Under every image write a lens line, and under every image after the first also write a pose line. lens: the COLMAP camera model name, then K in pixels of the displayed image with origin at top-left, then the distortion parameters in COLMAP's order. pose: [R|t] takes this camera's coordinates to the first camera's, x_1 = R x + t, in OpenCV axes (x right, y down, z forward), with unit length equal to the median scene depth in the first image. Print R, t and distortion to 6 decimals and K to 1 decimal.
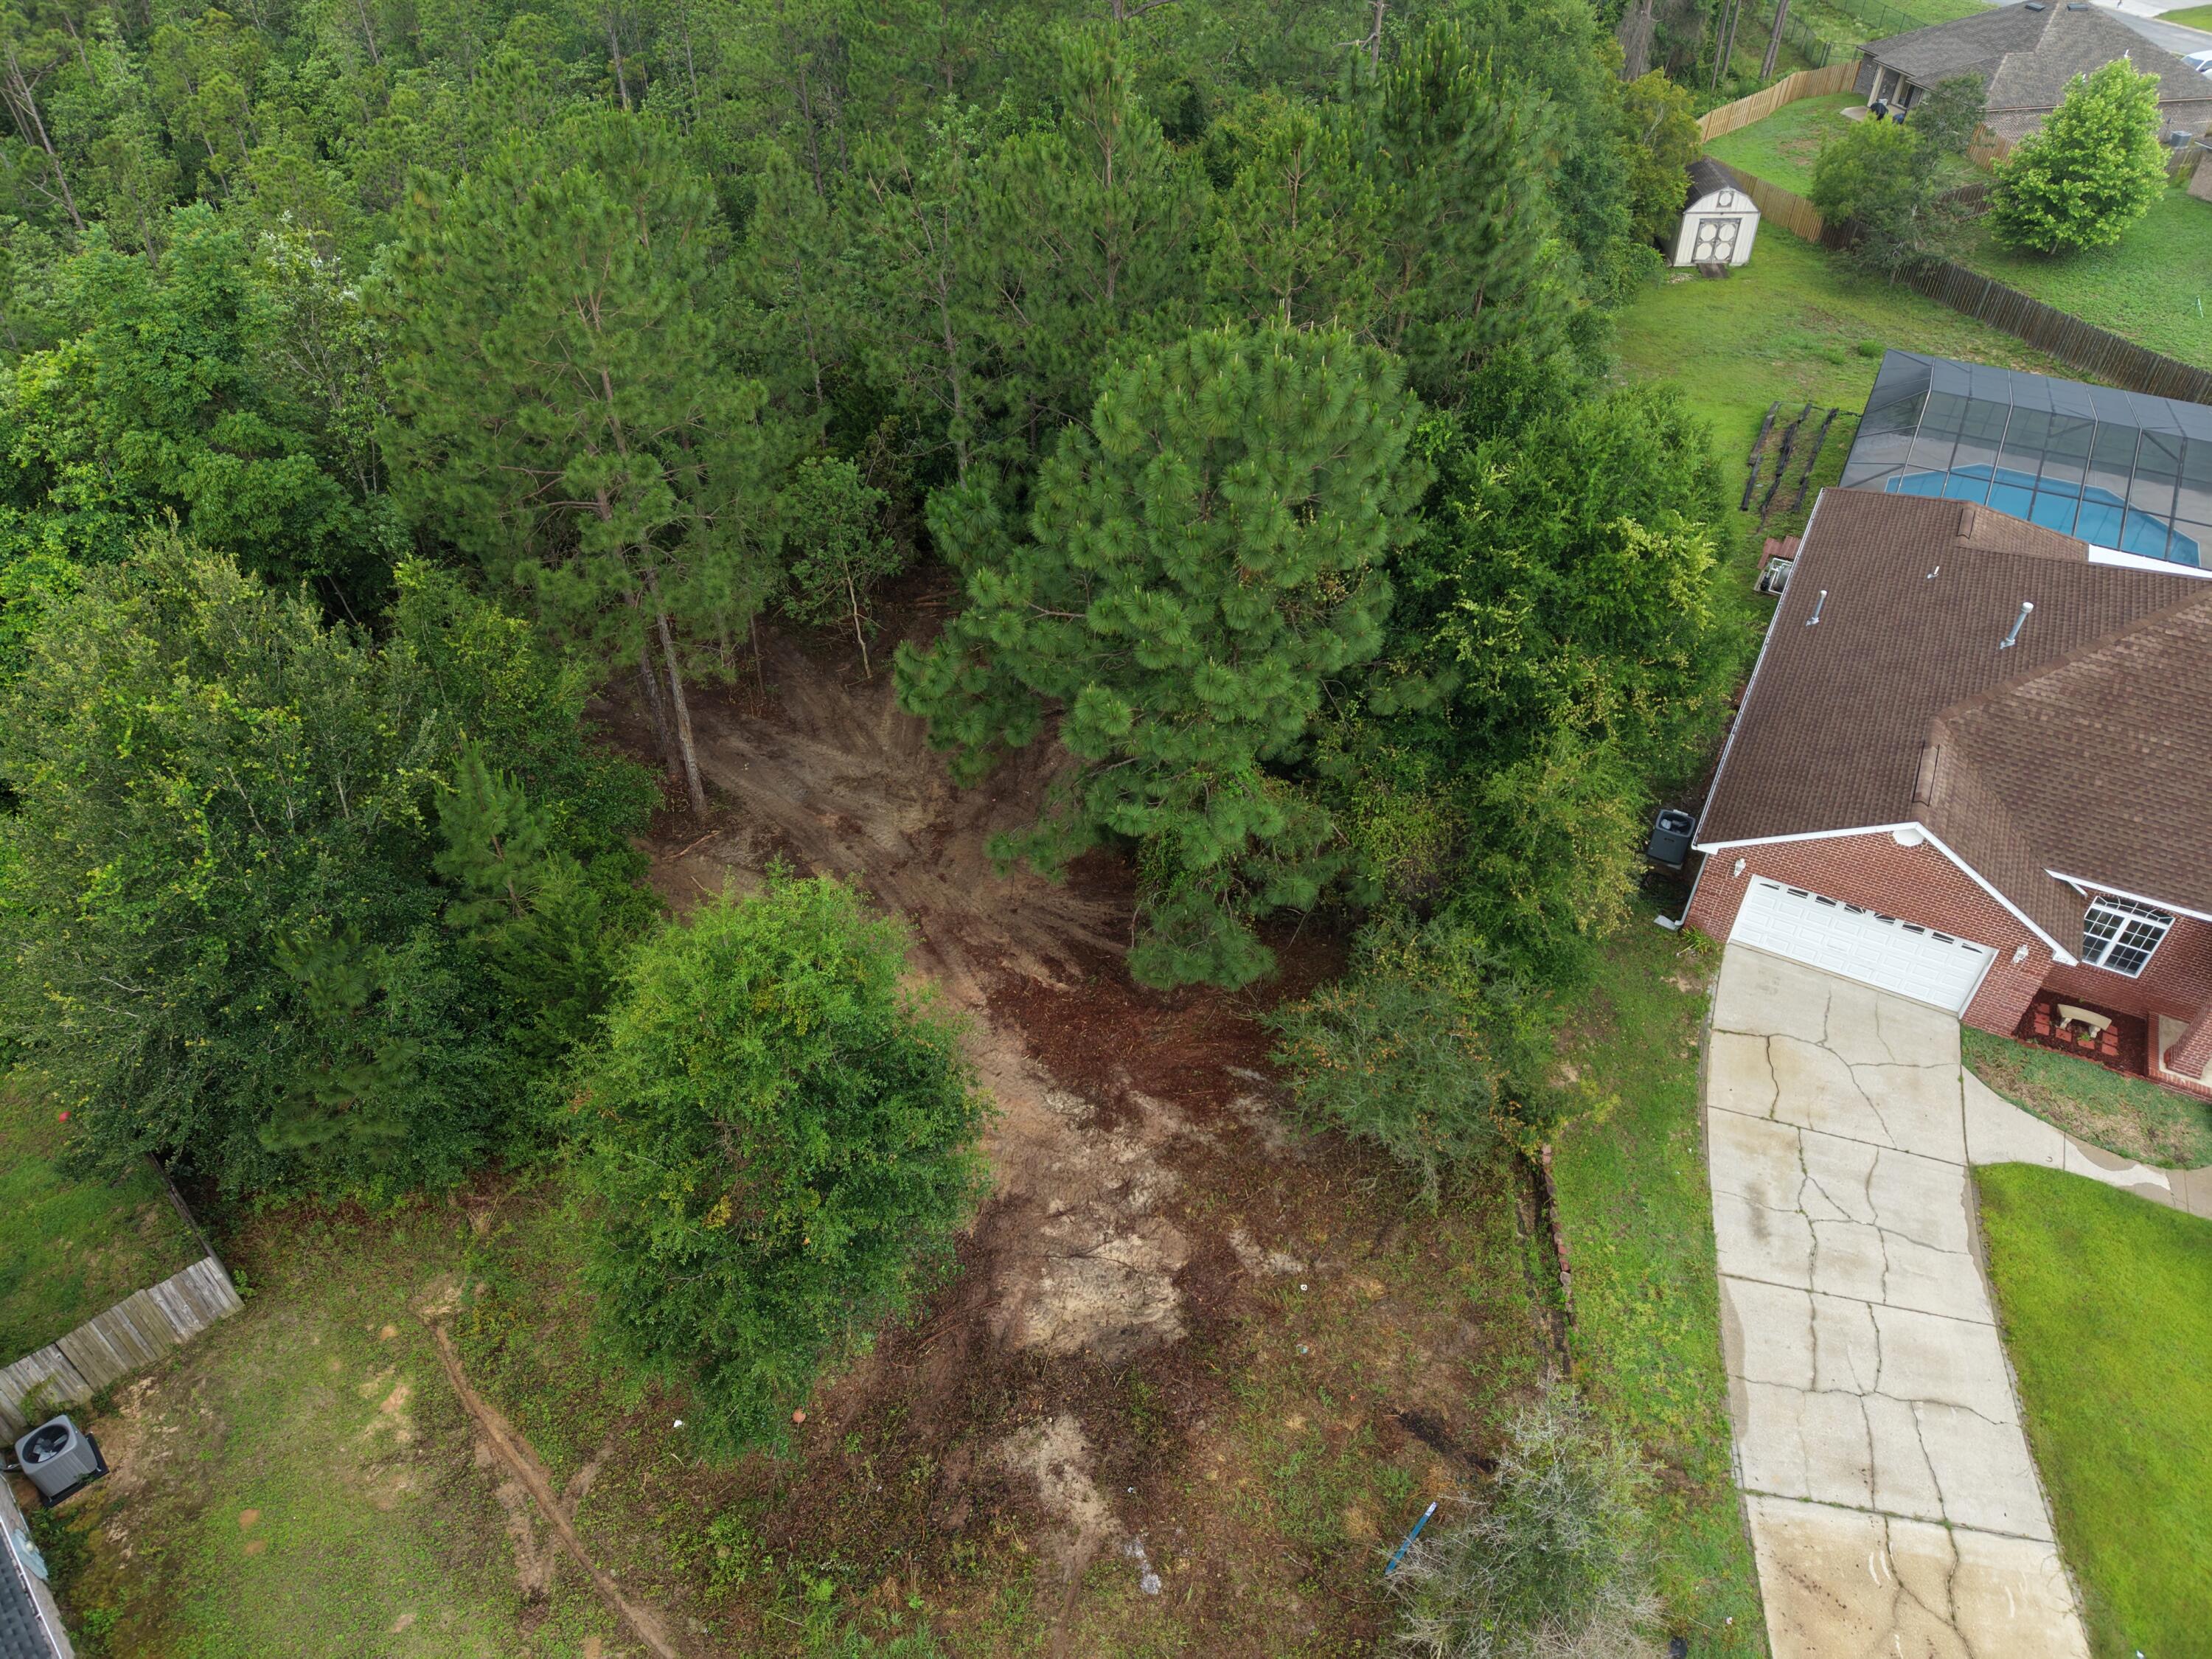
lens RADIAL K [[1462.7, 0, 1100.8], [0, 1462.7, 829.3], [0, 0, 1]] dist [0.032404, -0.031027]
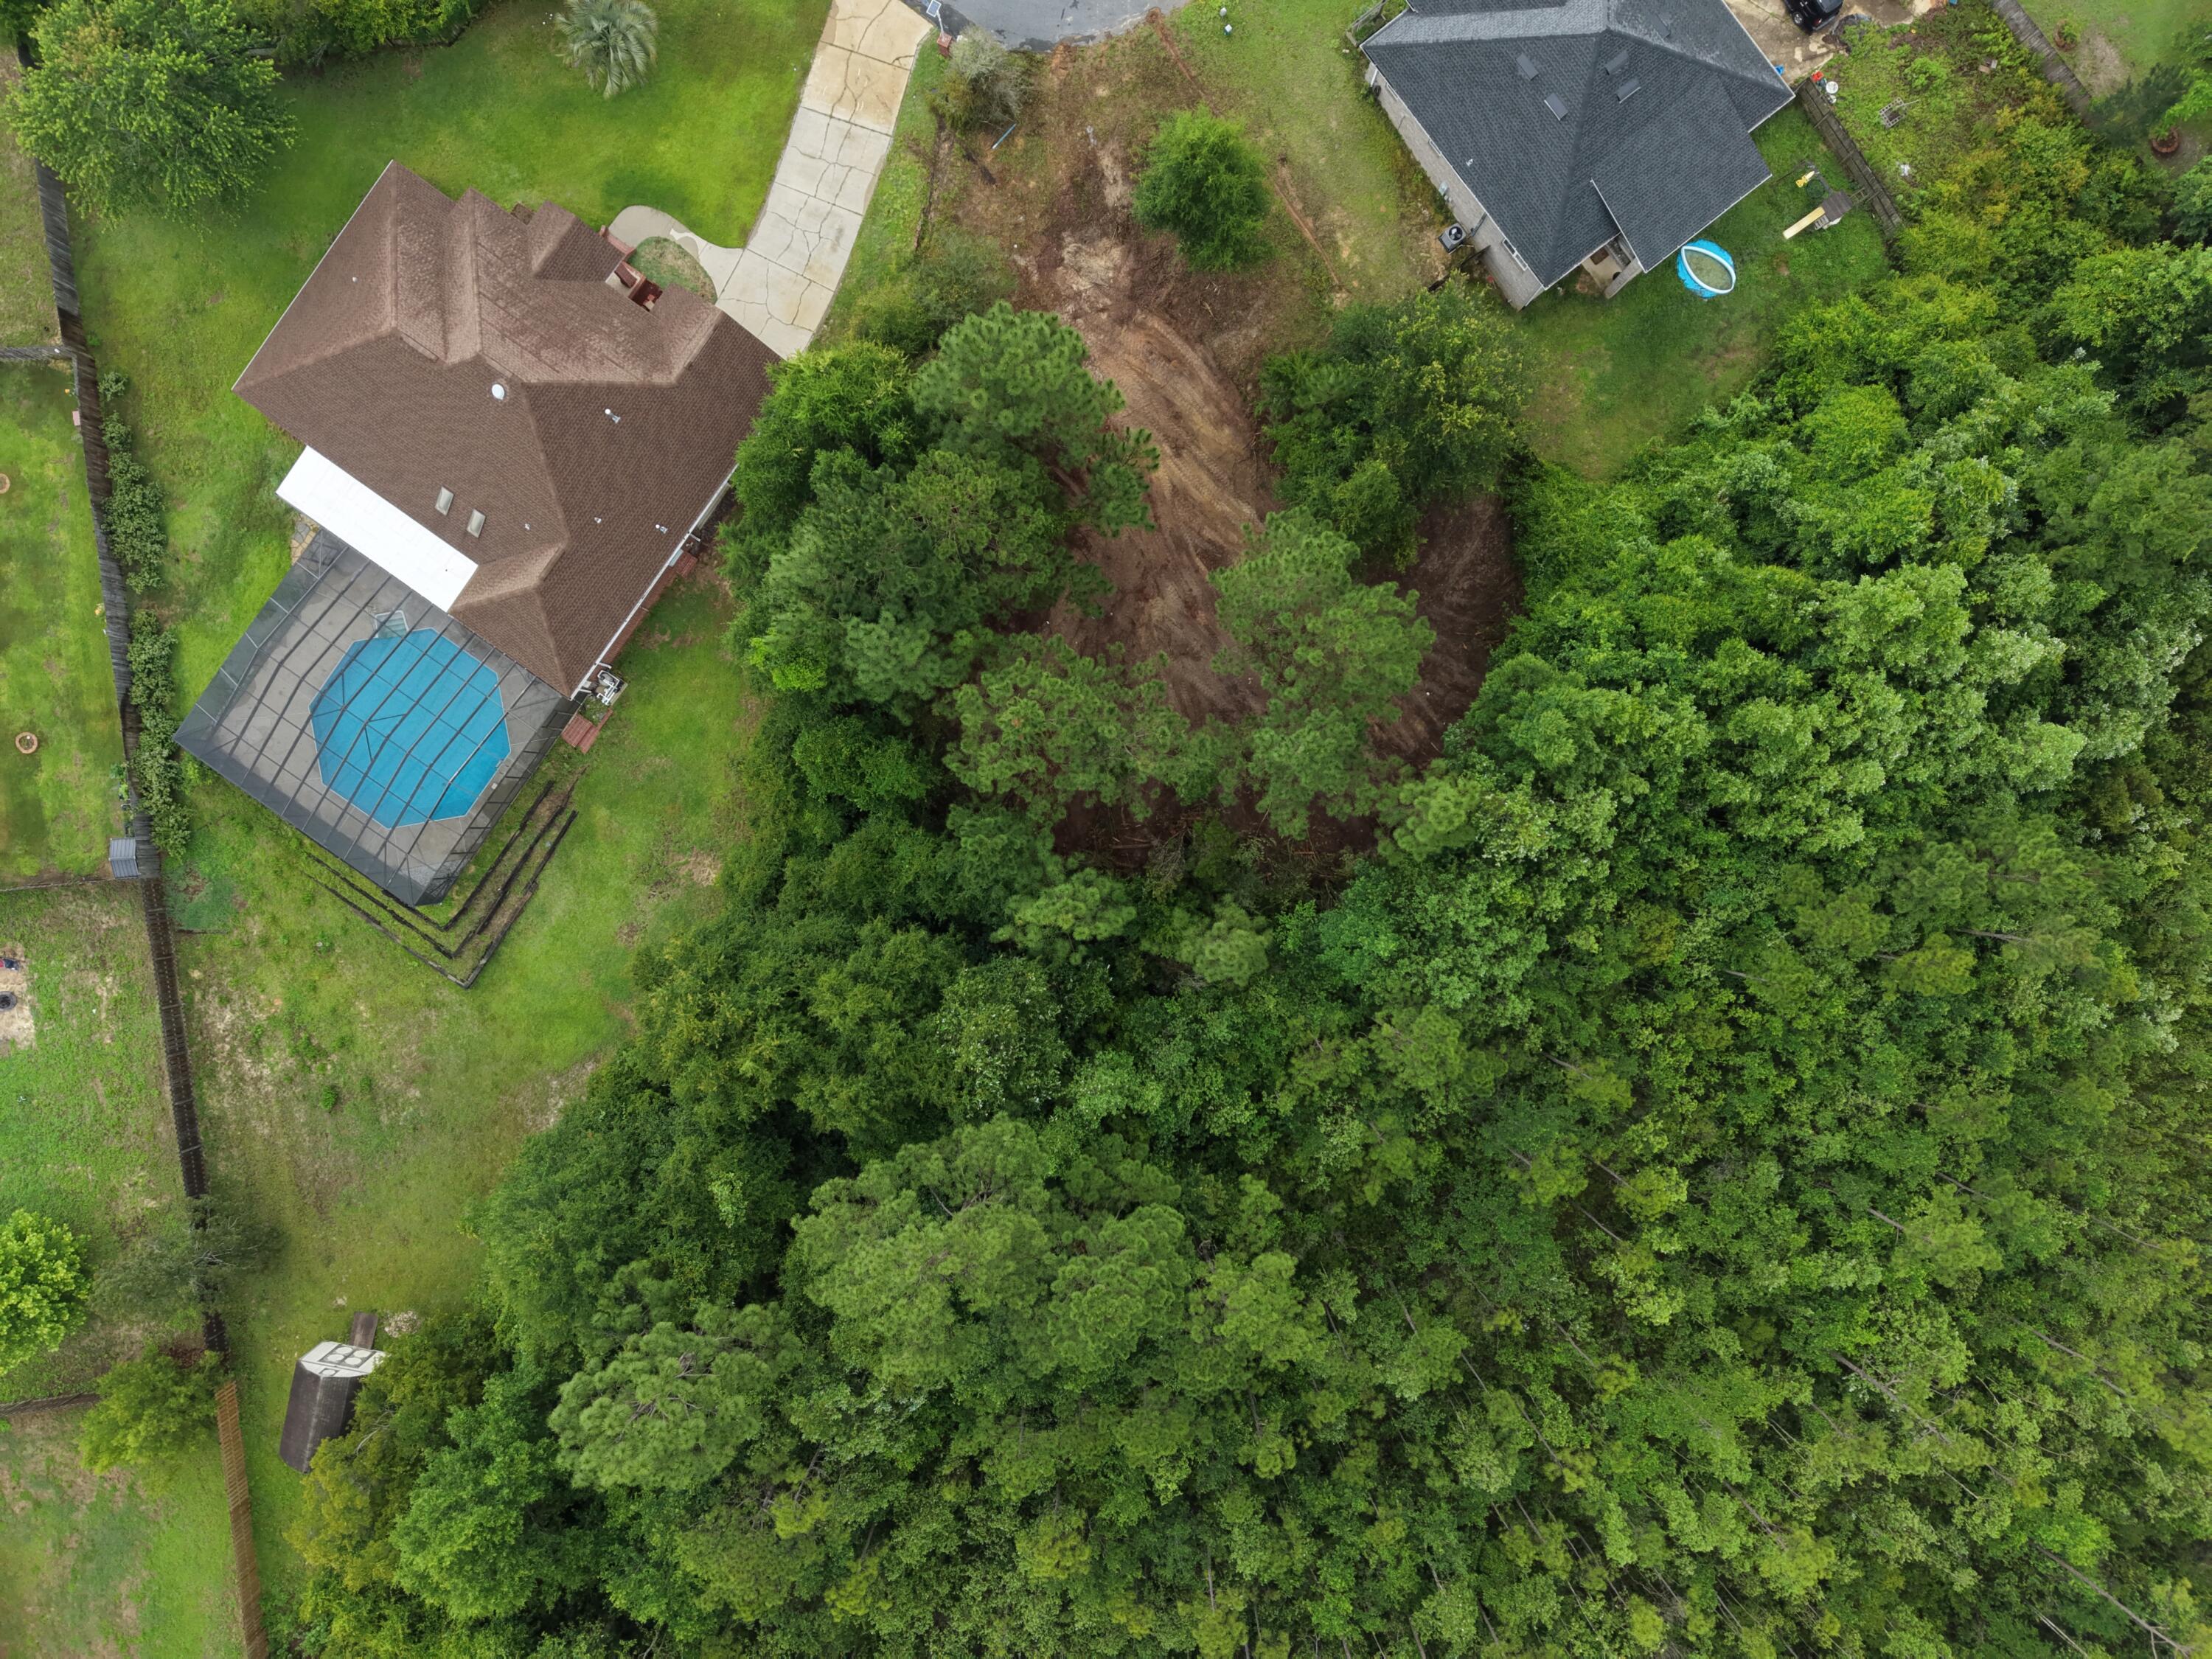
lens RADIAL K [[1462.7, 0, 1100.8], [0, 1462.7, 829.3], [0, 0, 1]] dist [0.032404, -0.031027]
pose [[-0.992713, -0.117471, -0.026845, -0.063509], [0.056193, -0.648375, 0.759244, -2.280841], [-0.106594, 0.752204, 0.650252, 0.047732]]
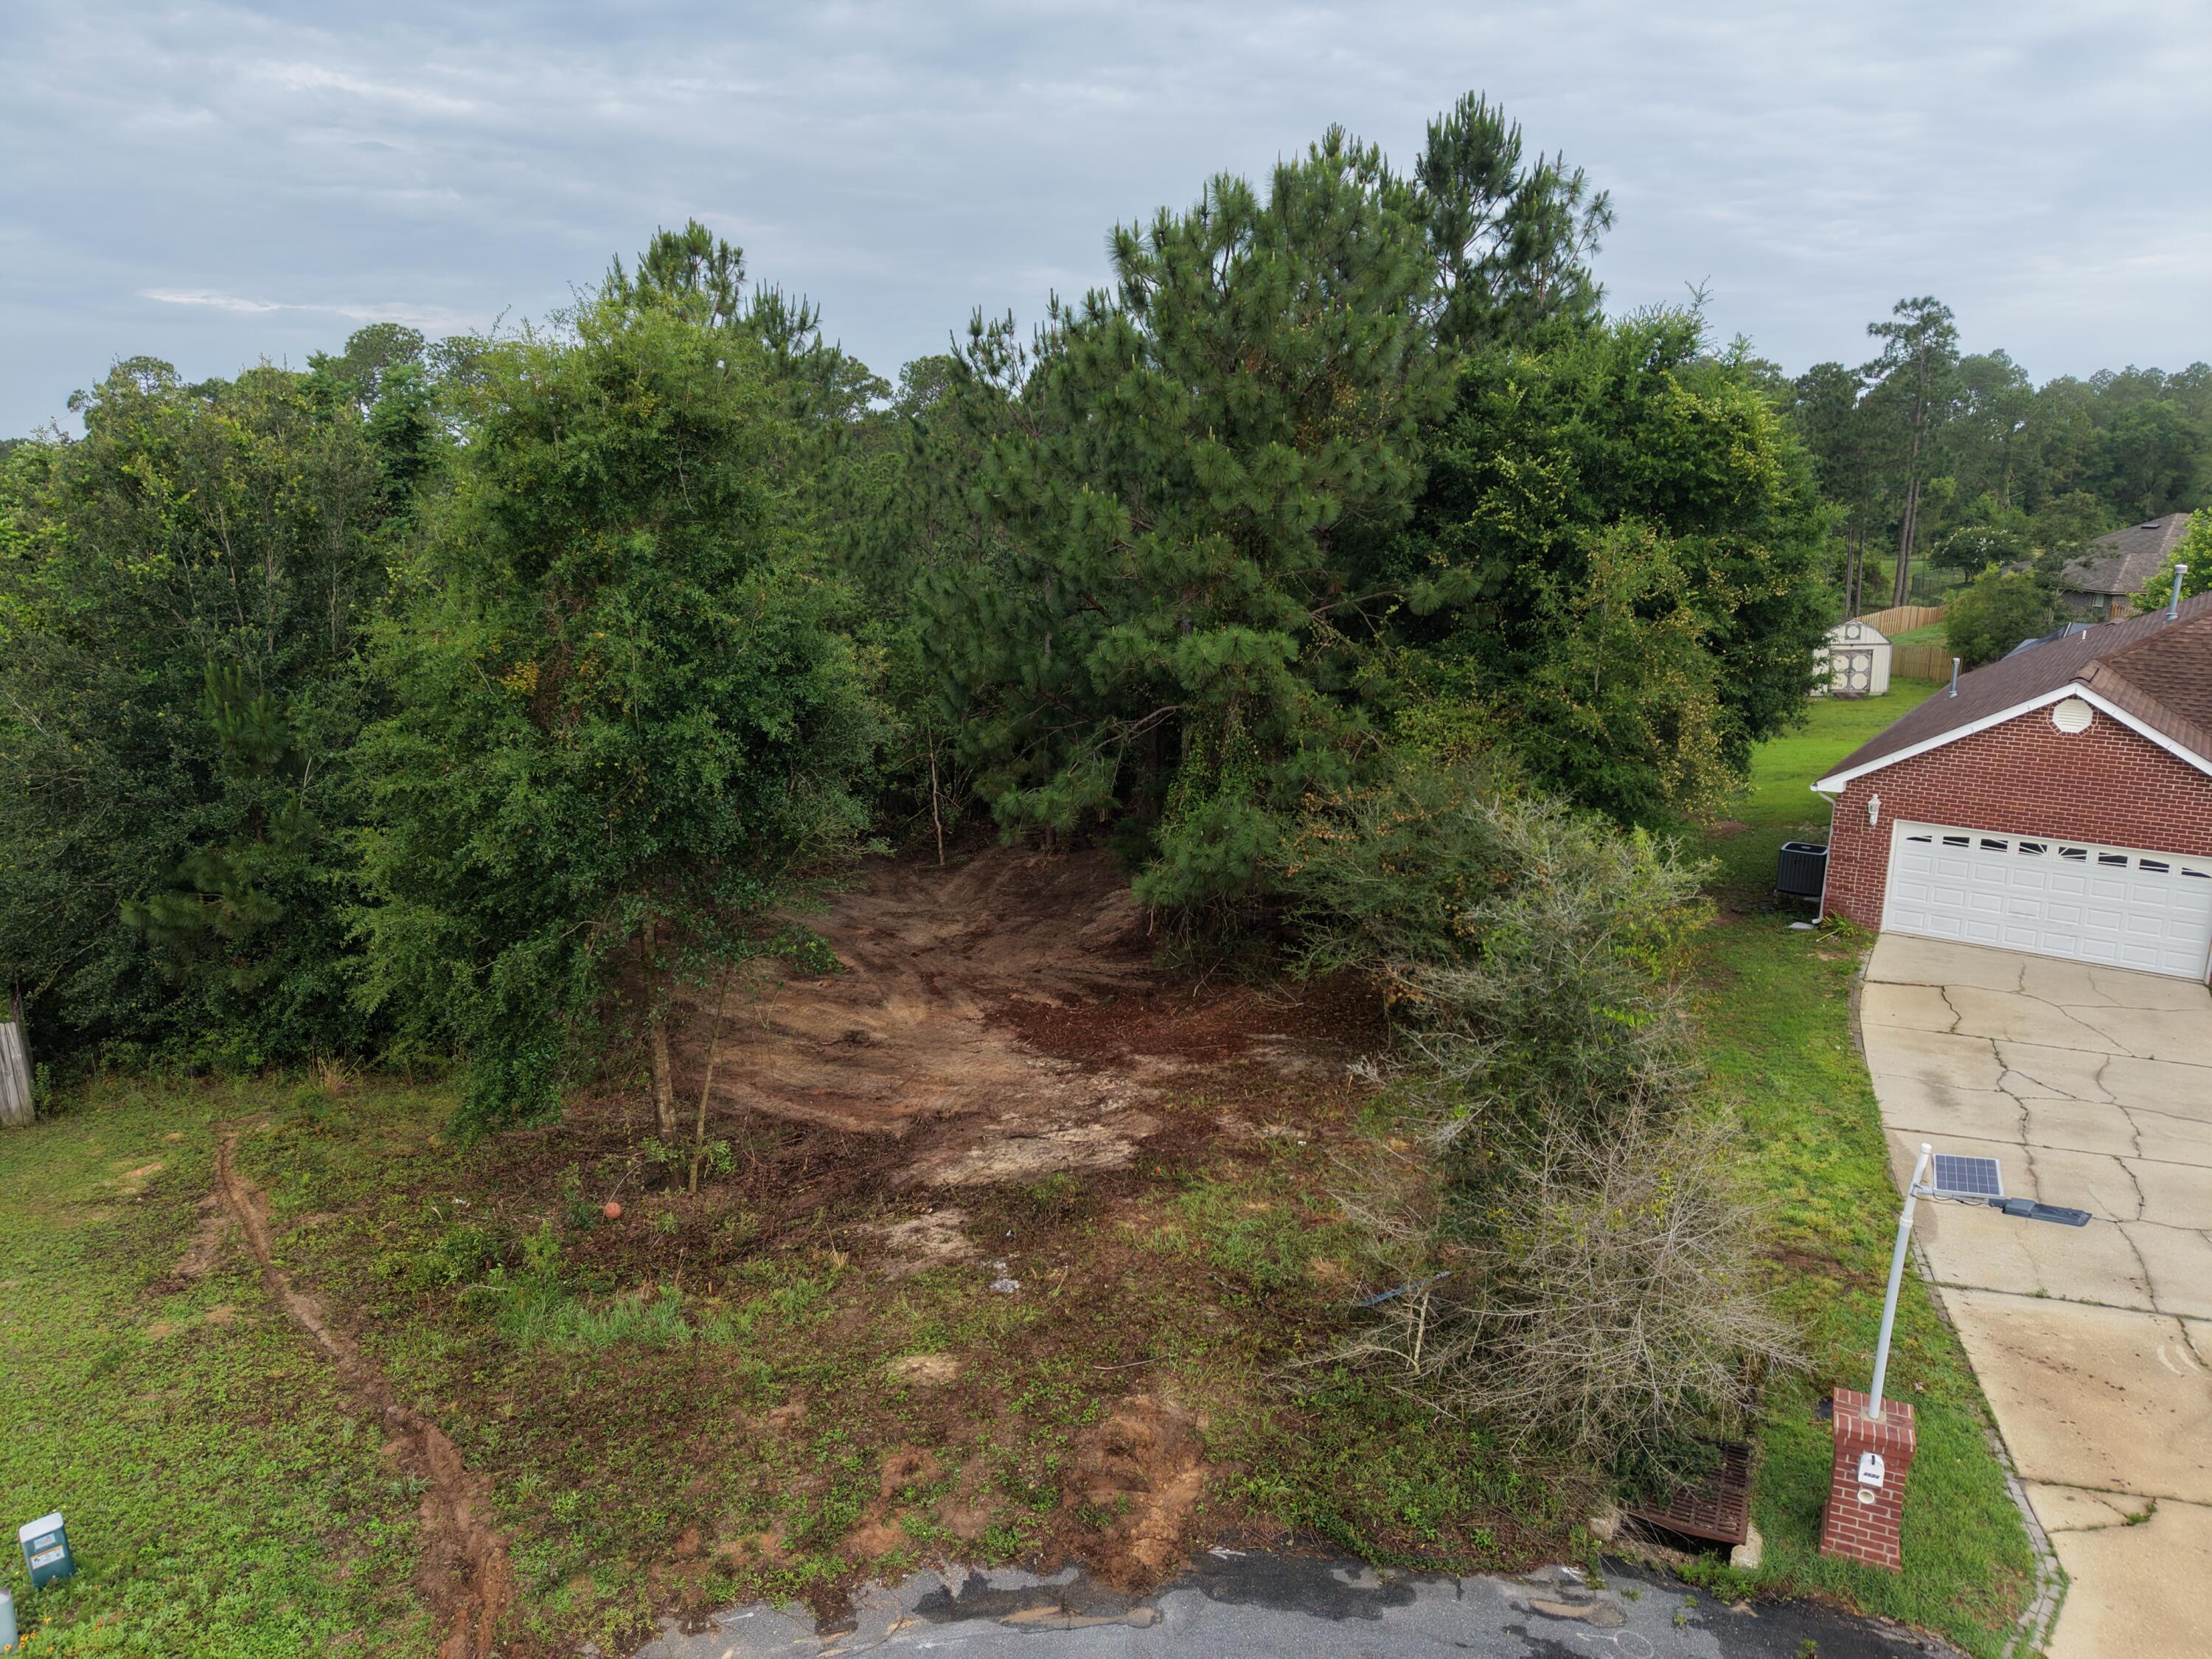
lens RADIAL K [[1469.2, 0, 1101.6], [0, 1469.2, 825.5], [0, 0, 1]] dist [0.033713, -0.039610]
pose [[0.990165, 0.025823, -0.137497, 0.130366], [-0.085424, 0.889927, -0.448031, 0.491353], [0.110793, 0.455371, 0.883381, 0.242672]]
